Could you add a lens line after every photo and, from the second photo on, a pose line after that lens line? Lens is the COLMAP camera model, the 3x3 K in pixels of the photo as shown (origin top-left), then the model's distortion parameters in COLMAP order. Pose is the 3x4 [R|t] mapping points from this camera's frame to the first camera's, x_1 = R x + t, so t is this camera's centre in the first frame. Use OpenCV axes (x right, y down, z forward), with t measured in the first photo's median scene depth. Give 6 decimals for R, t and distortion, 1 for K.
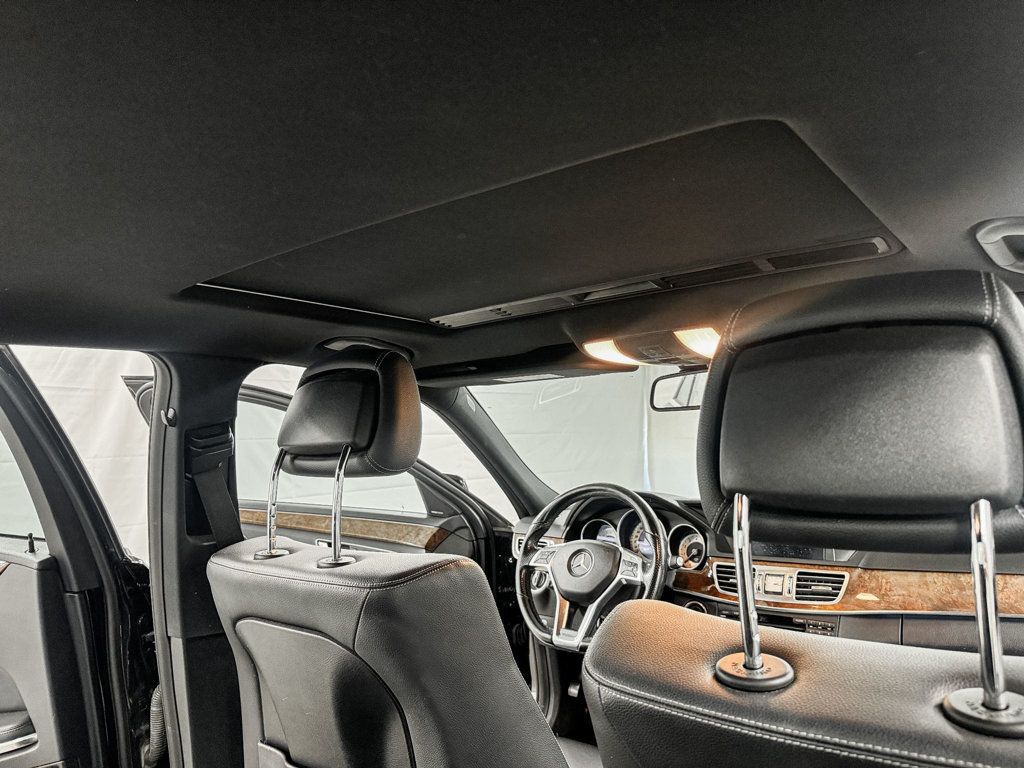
lens RADIAL K [[724.5, 0, 513.8], [0, 724.5, 386.1], [0, 0, 1]] dist [0.026380, -0.019429]
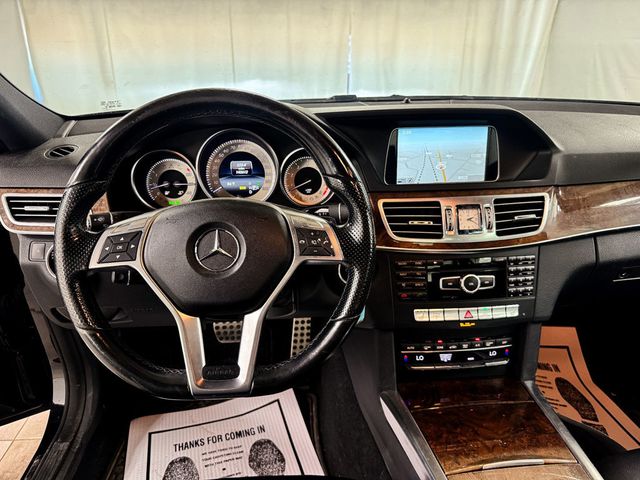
lens RADIAL K [[452.8, 0, 320.0], [0, 452.8, 239.7], [0, 0, 1]] dist [0.026380, -0.019429]
pose [[0.709612, -0.250461, 0.658574, -0.038008], [-0.075328, 0.902363, 0.424342, 0.052419], [-0.700554, -0.350728, 0.621461, 0.419918]]
